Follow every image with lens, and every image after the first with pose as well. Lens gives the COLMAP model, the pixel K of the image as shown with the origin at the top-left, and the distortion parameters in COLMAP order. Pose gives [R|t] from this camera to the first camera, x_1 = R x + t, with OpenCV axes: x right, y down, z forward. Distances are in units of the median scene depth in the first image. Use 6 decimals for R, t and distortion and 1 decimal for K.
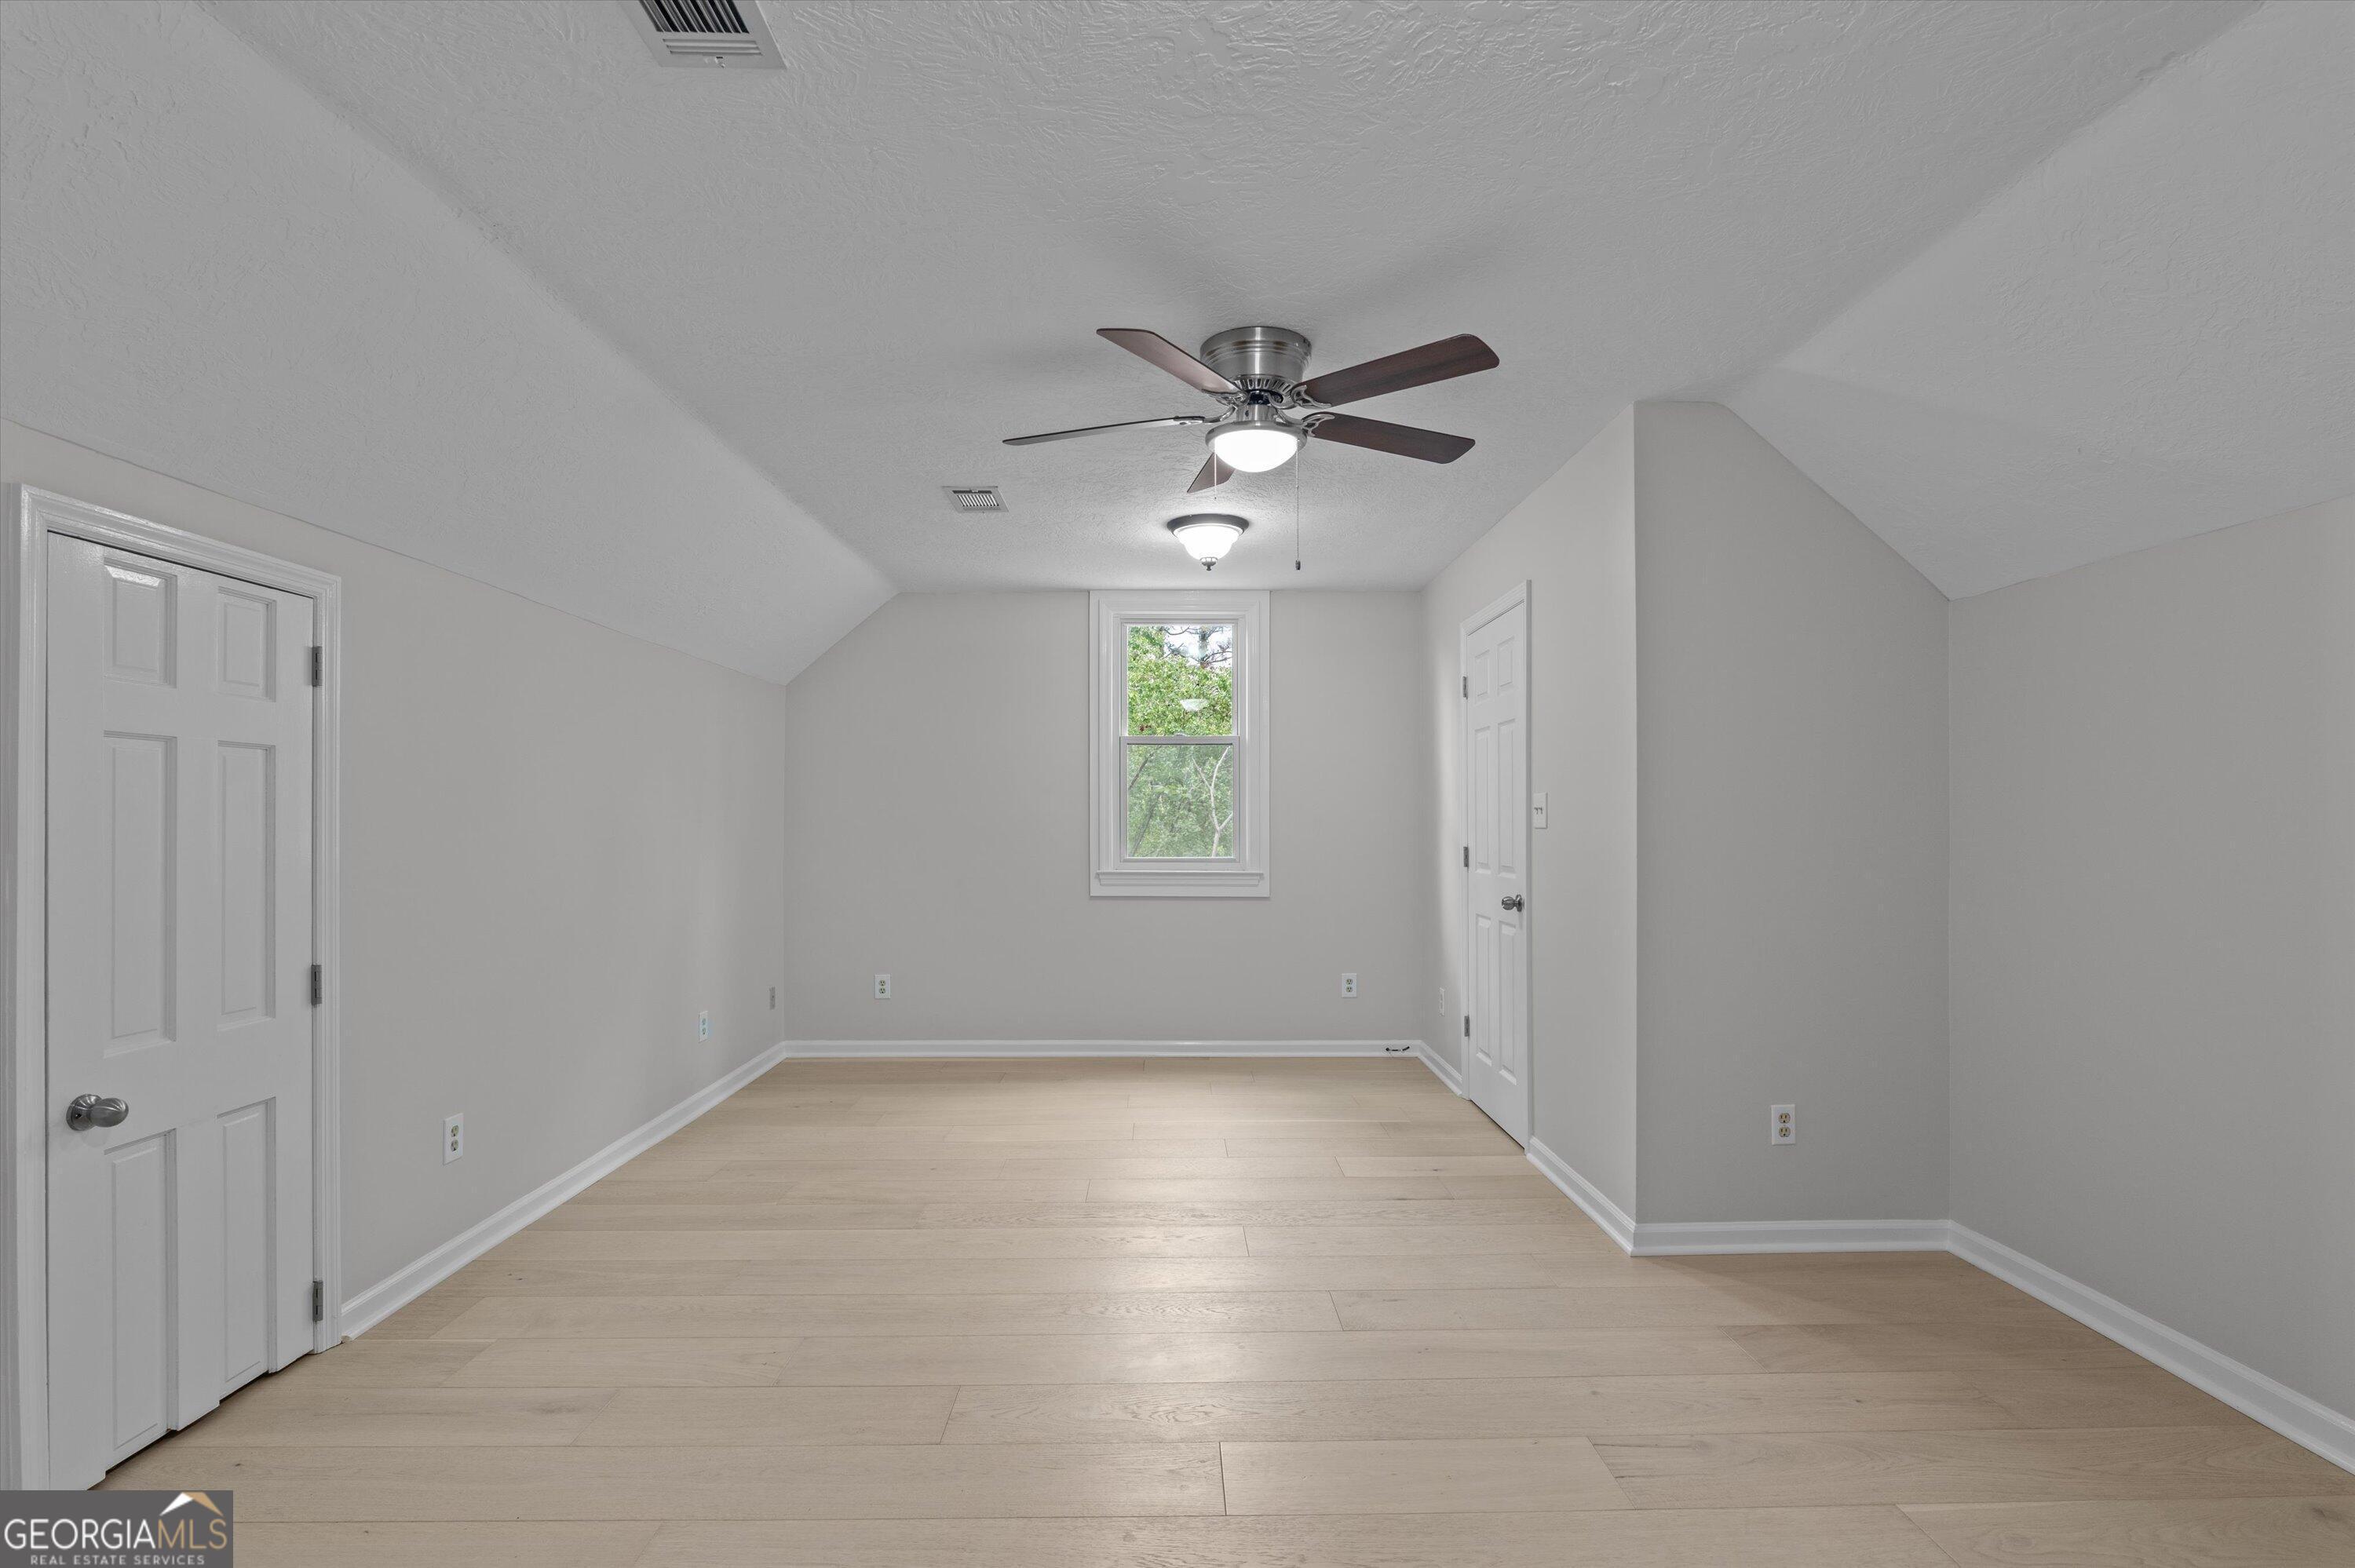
lens RADIAL K [[1097.0, 0, 1183.1], [0, 1097.0, 799.2], [0, 0, 1]] dist [-0.023043, 0.005076]
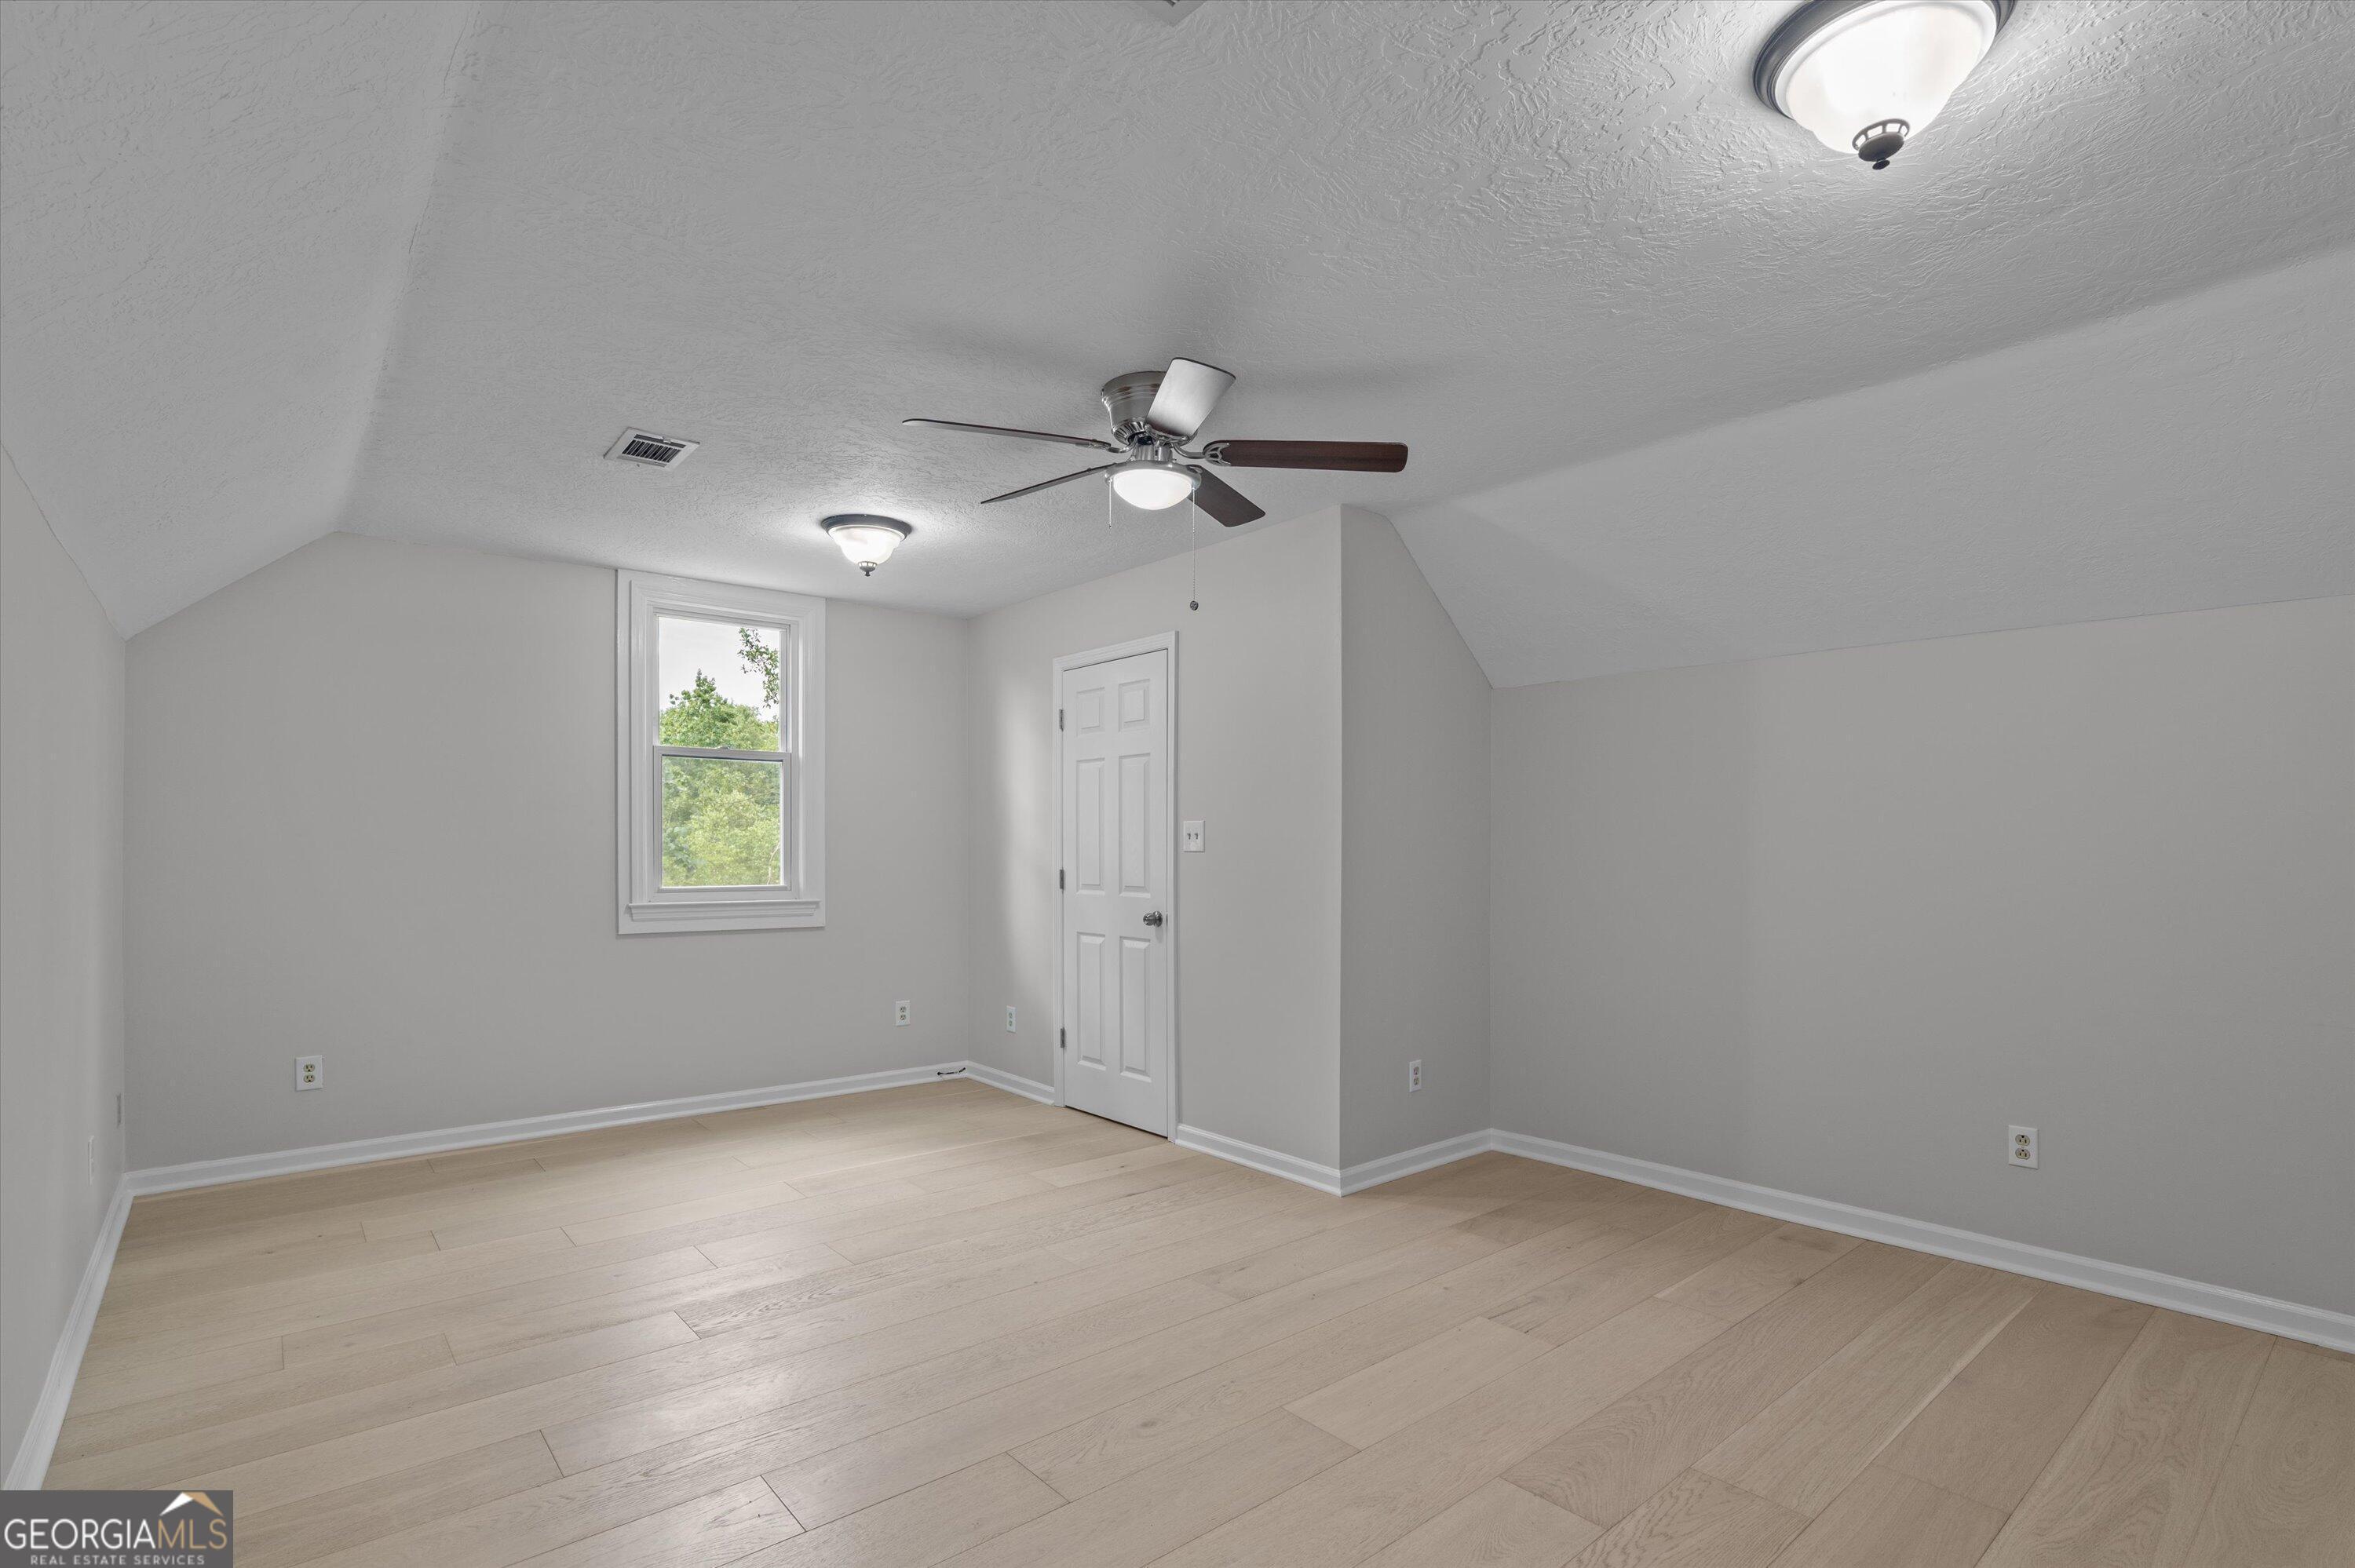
lens RADIAL K [[1097.0, 0, 1218.1], [0, 1097.0, 835.4], [0, 0, 1]] dist [-0.023043, 0.005076]
pose [[0.774718, 0.008155, 0.632255, -0.332569], [-0.013730, 0.999898, 0.003926, 0.004454], [-0.632158, -0.011722, 0.774751, 0.089521]]
